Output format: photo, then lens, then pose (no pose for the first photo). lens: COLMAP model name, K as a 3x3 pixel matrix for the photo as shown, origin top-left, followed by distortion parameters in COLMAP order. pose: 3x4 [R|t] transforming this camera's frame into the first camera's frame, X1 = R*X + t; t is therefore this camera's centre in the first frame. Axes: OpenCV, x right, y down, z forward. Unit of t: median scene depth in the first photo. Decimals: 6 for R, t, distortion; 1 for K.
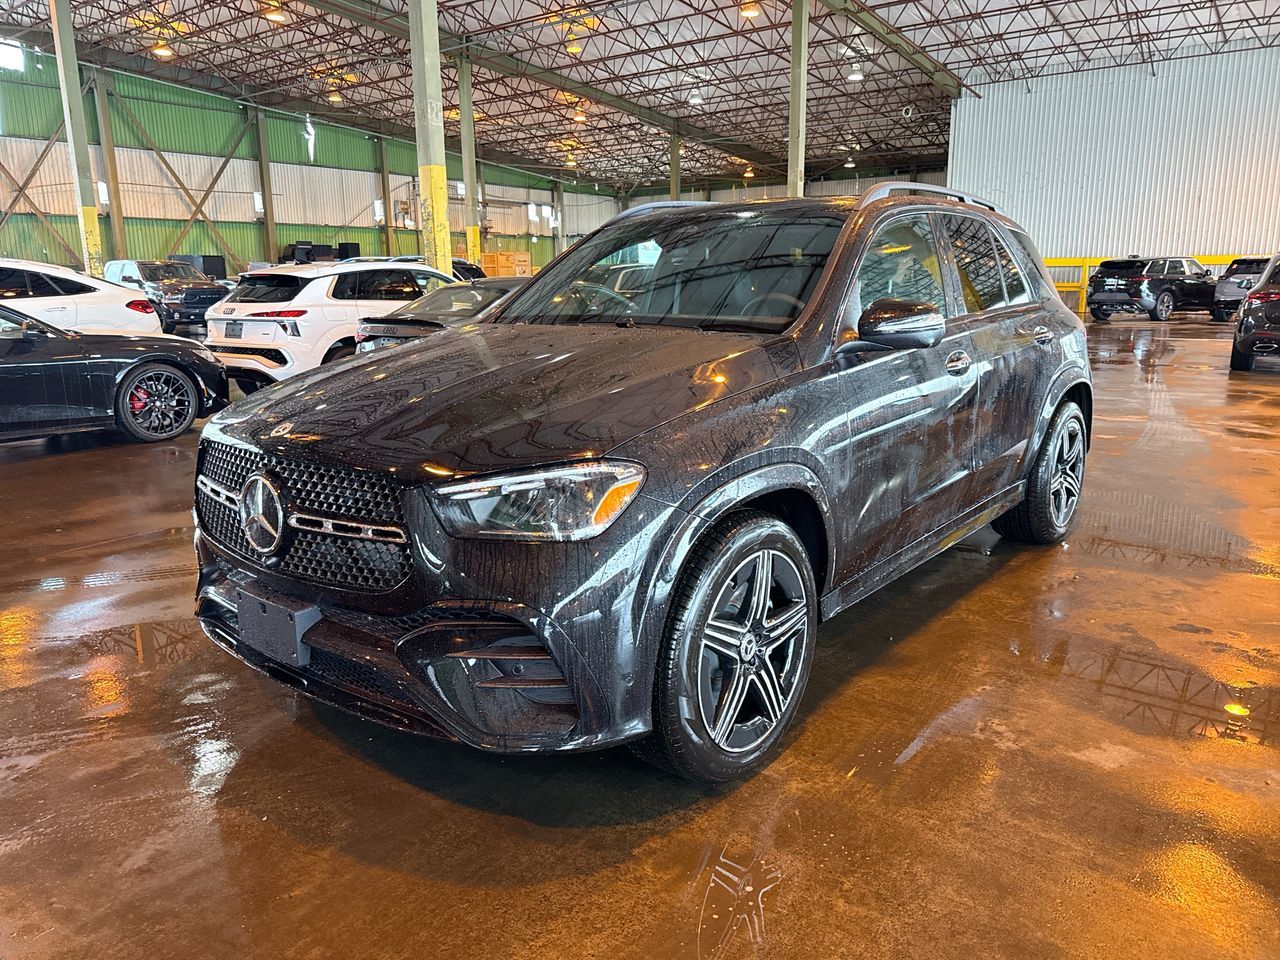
lens RADIAL K [[900.8, 0, 640.0], [0, 900.8, 480.0], [0, 0, 1]] dist [0.004213, -0.008150]
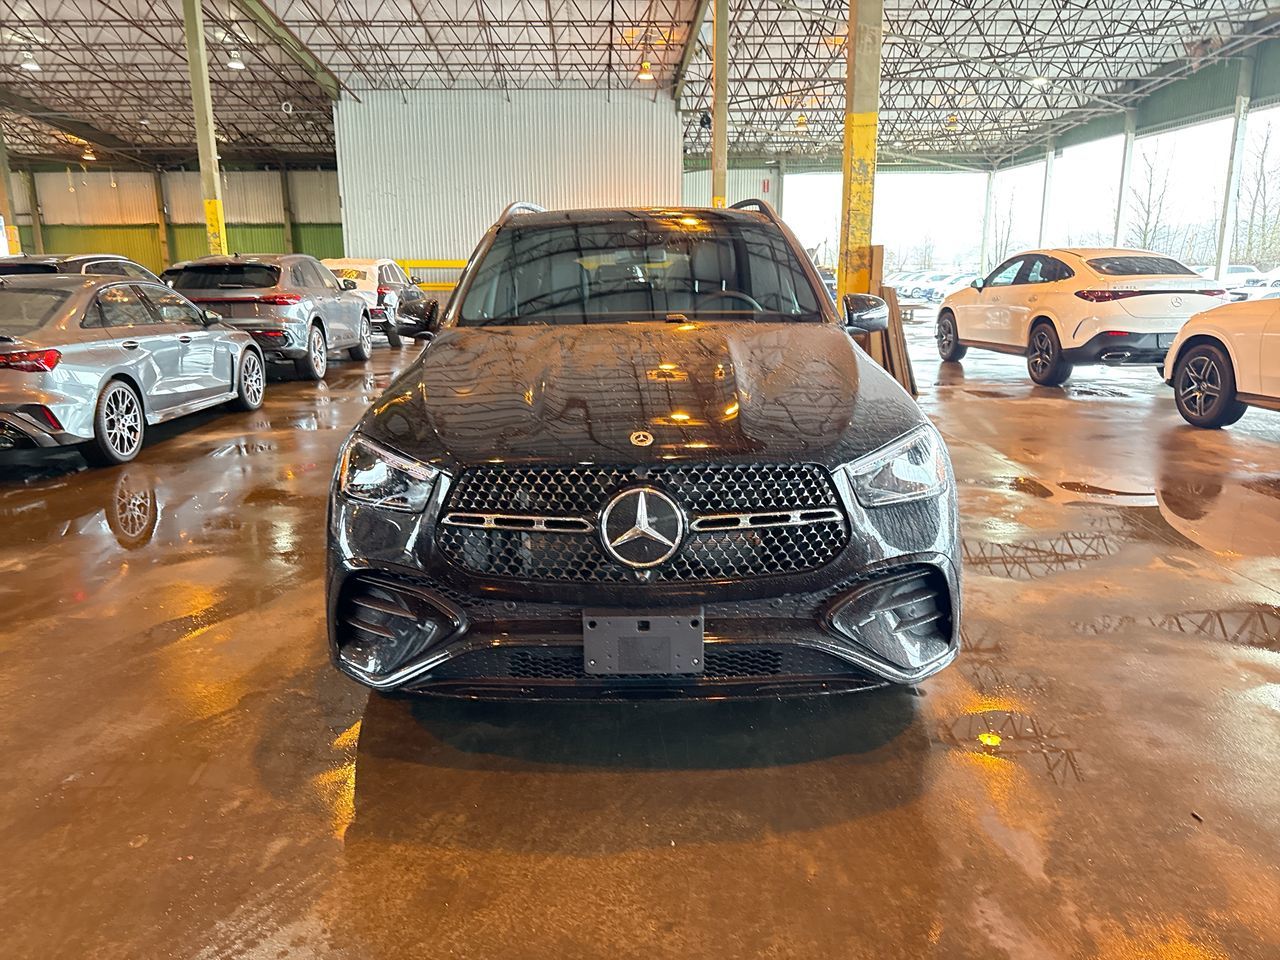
lens RADIAL K [[909.6, 0, 632.6], [0, 909.6, 467.3], [0, 0, 1]] dist [0.004249, -0.008527]
pose [[0.778110, -0.127780, 0.614993, -0.082709], [0.136831, 0.990058, 0.032587, -0.004676], [-0.613043, 0.058794, 0.787859, 0.020222]]
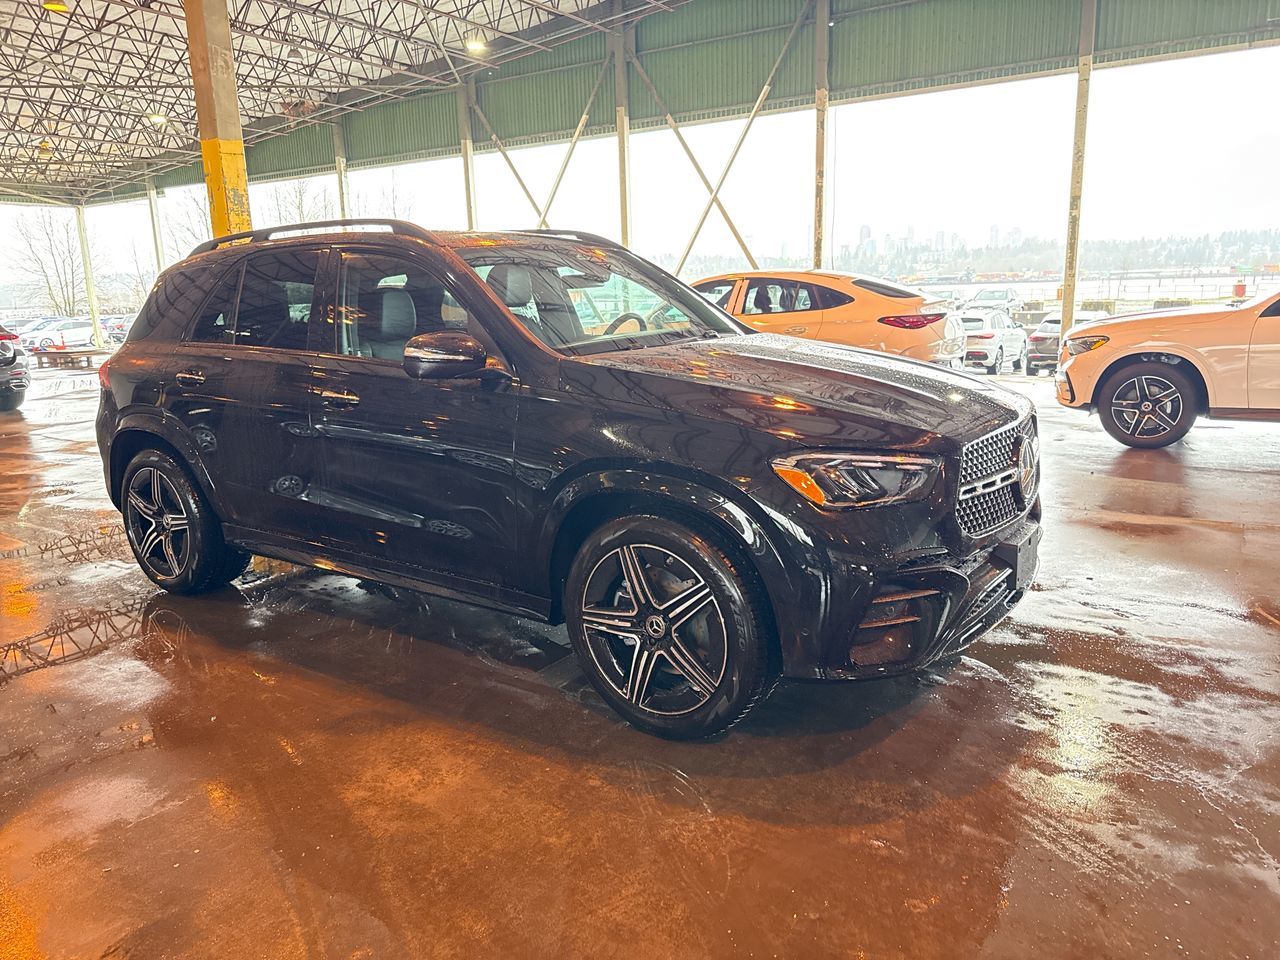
lens RADIAL K [[906.7, 0, 640.0], [0, 906.7, 480.0], [0, 0, 1]] dist [0.008256, -0.012434]
pose [[-0.073446, -0.187897, 0.979439, -0.134282], [0.248021, 0.947795, 0.200425, -0.027555], [-0.965966, 0.257642, -0.023010, 0.125008]]
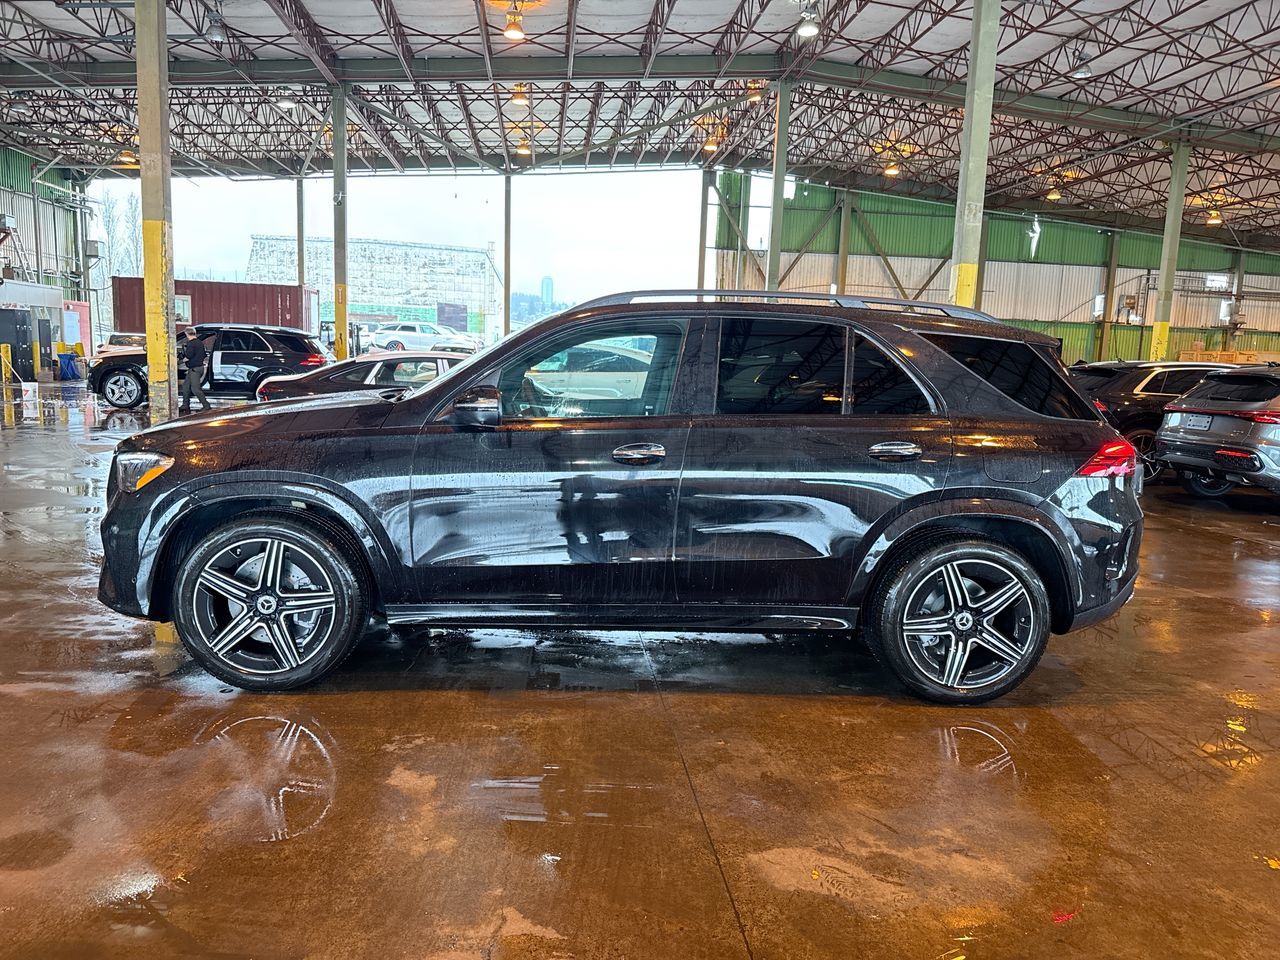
lens RADIAL K [[906.7, 0, 640.0], [0, 906.7, 480.0], [0, 0, 1]] dist [0.008256, -0.012434]
pose [[0.687917, 0.131954, -0.713693, 0.140136], [-0.202545, 0.979170, -0.014193, -0.010625], [0.696954, 0.154319, 0.700314, 0.030238]]
